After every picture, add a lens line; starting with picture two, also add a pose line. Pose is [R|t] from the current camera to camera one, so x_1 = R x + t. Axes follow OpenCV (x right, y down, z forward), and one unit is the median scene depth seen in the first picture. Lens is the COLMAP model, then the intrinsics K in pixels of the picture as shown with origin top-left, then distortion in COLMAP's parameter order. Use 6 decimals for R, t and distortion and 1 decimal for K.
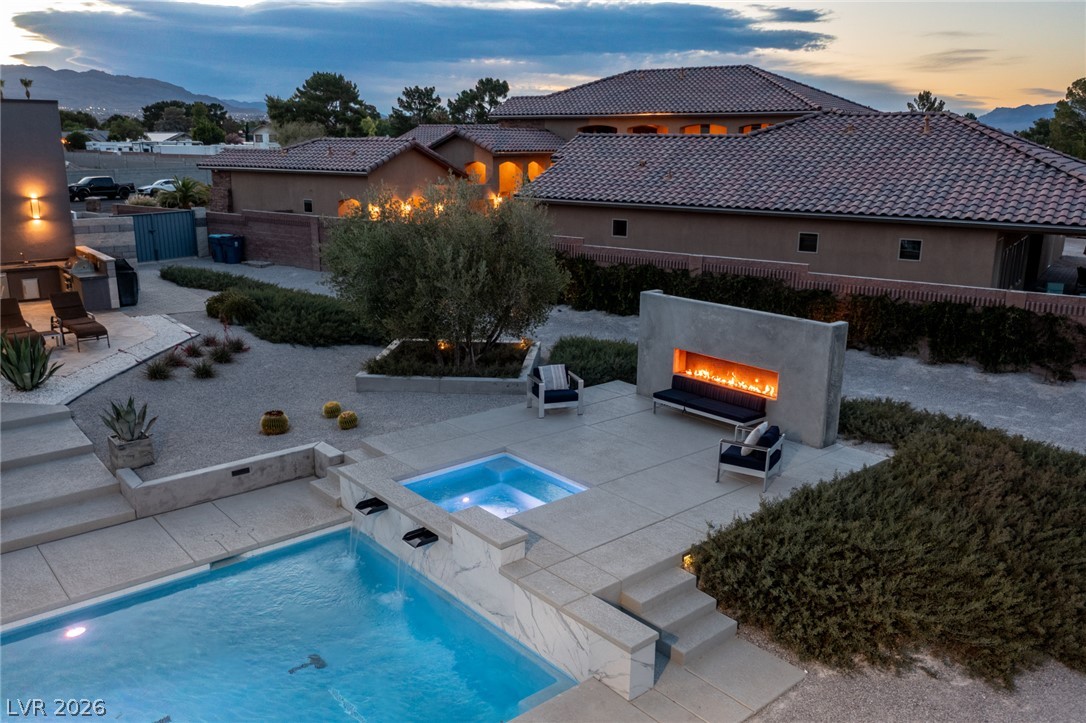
lens RADIAL K [[857.4, 0, 543.0], [0, 857.4, 361.5], [0, 0, 1]] dist [-0.009976, -0.004372]
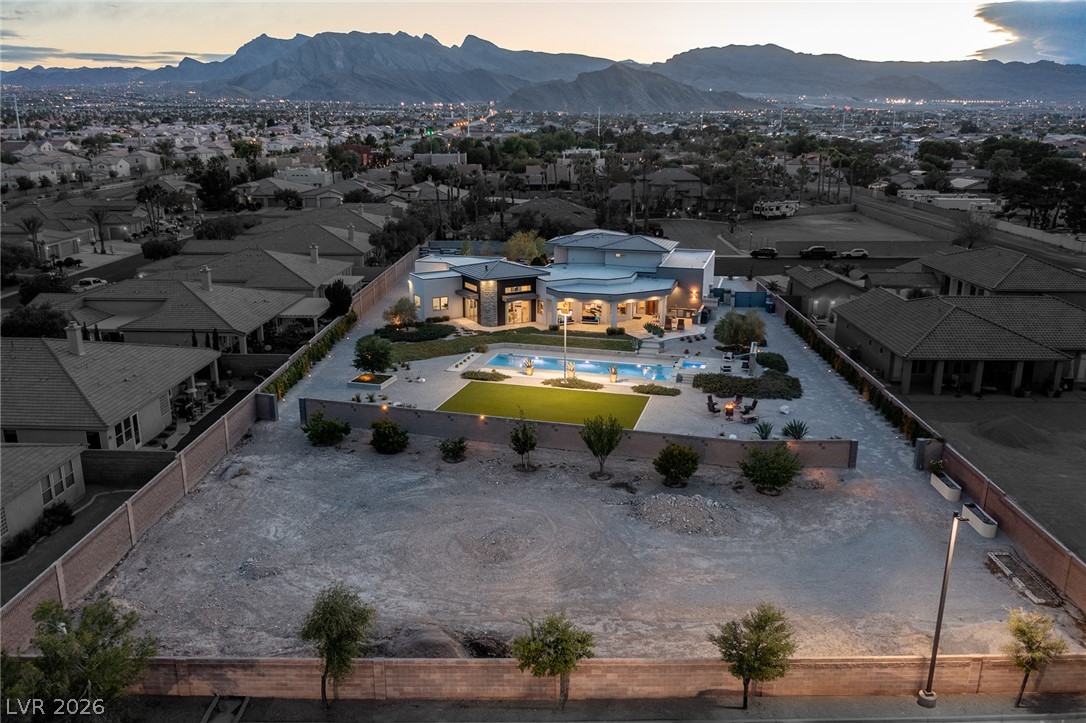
lens RADIAL K [[857.3, 0, 543.0], [0, 857.3, 361.5], [0, 0, 1]] dist [0.007241, 0.009016]
pose [[0.557833, 0.213085, -0.802132, 2.618616], [-0.203009, 0.972153, 0.117071, -0.235201], [0.804742, 0.097535, 0.585558, -2.146032]]
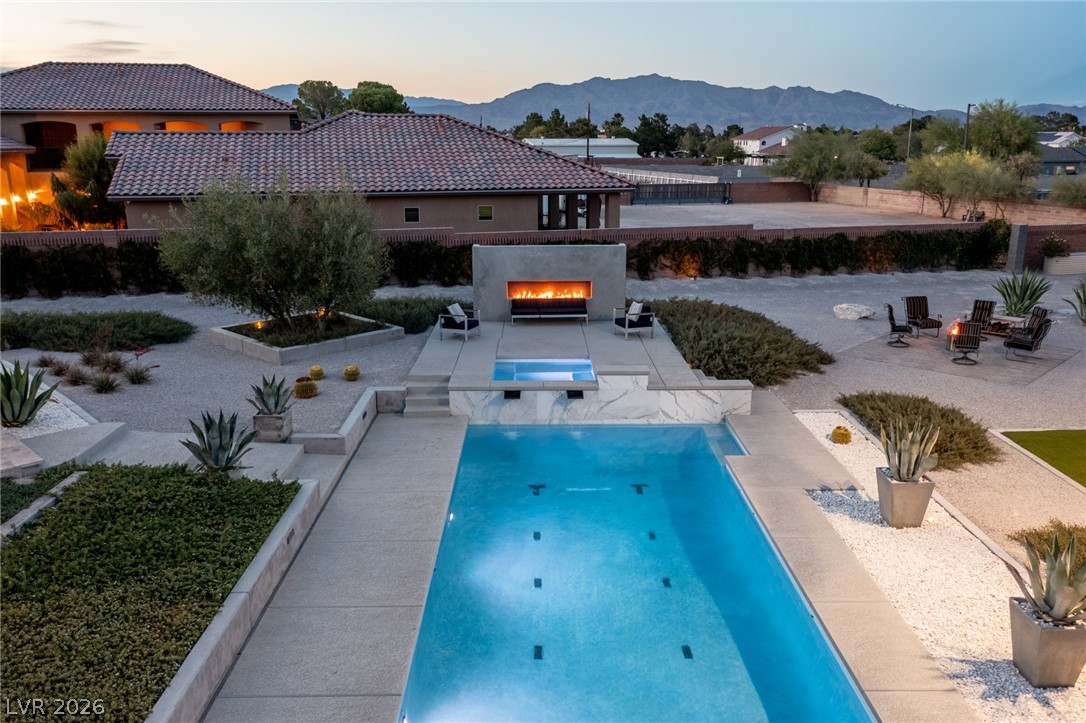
lens RADIAL K [[857.3, 0, 543.0], [0, 857.3, 361.5], [0, 0, 1]] dist [0.007241, 0.009016]
pose [[0.642716, -0.201390, 0.739160, -0.694610], [0.197683, 0.975752, 0.093962, -0.005576], [-0.740160, 0.085729, 0.666943, 0.000834]]
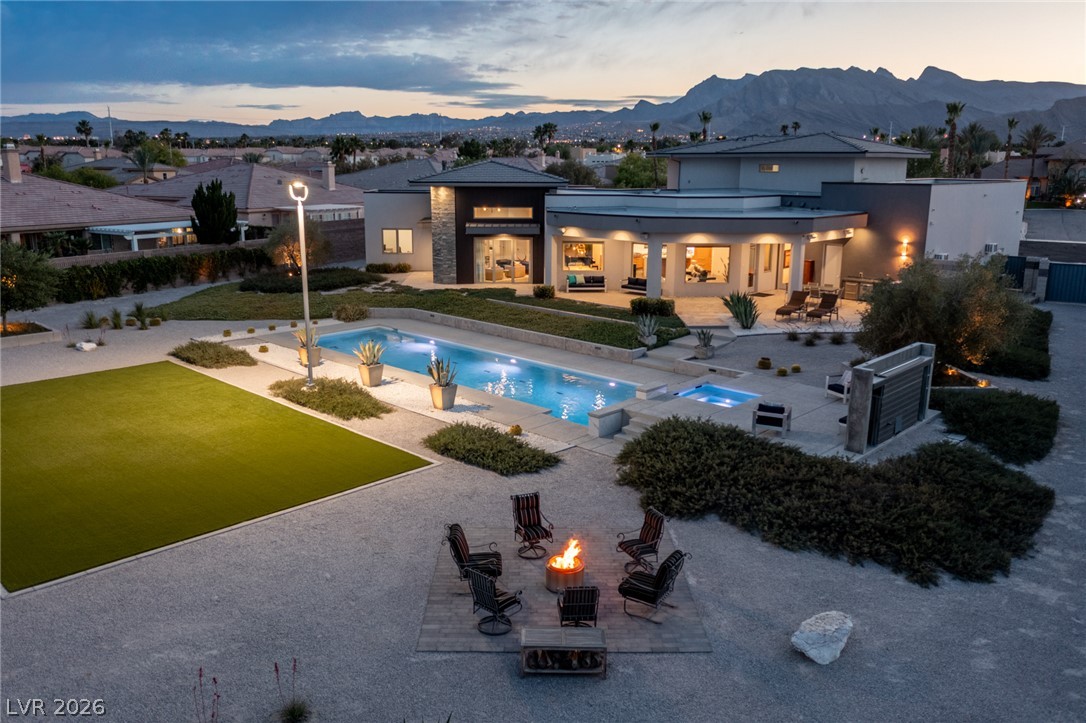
lens RADIAL K [[844.0, 0, 543.0], [0, 844.0, 361.5], [0, 0, 1]] dist [-0.013136, -0.003624]
pose [[0.090152, 0.216693, -0.972068, 1.104630], [-0.247616, 0.950271, 0.188869, -0.125469], [0.964655, 0.223673, 0.139325, 0.185170]]
